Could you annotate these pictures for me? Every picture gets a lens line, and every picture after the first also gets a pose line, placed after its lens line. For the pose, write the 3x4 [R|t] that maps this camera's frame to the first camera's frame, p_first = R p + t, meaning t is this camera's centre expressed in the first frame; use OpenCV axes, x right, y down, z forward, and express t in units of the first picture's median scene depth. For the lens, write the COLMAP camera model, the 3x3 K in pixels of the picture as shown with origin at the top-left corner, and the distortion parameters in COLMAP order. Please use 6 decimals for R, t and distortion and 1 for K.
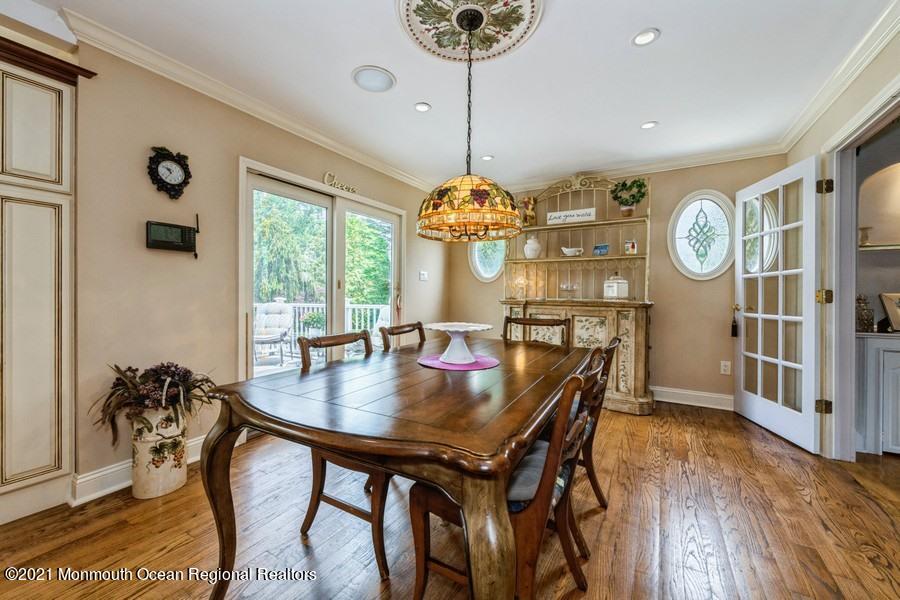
lens RADIAL K [[357.7, 0, 443.6], [0, 357.7, 292.7], [0, 0, 1]] dist [0.000911, -0.001572]
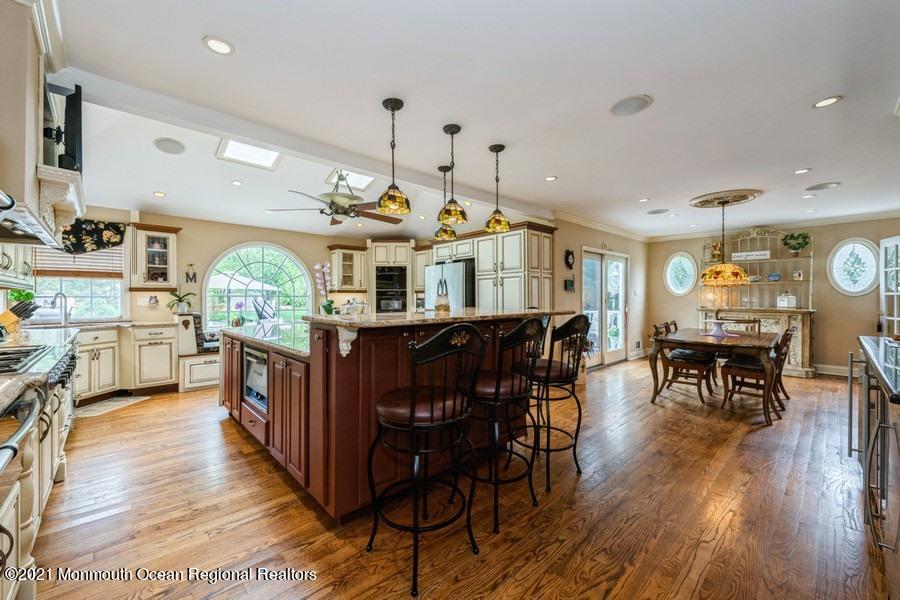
lens RADIAL K [[357.7, 0, 446.2], [0, 357.7, 297.4], [0, 0, 1]] dist [0.000911, -0.001572]
pose [[0.958111, -0.011023, -0.286185, -0.532030], [0.010833, 0.999939, -0.002250, -0.044150], [0.286192, -0.000944, 0.958172, -0.991548]]
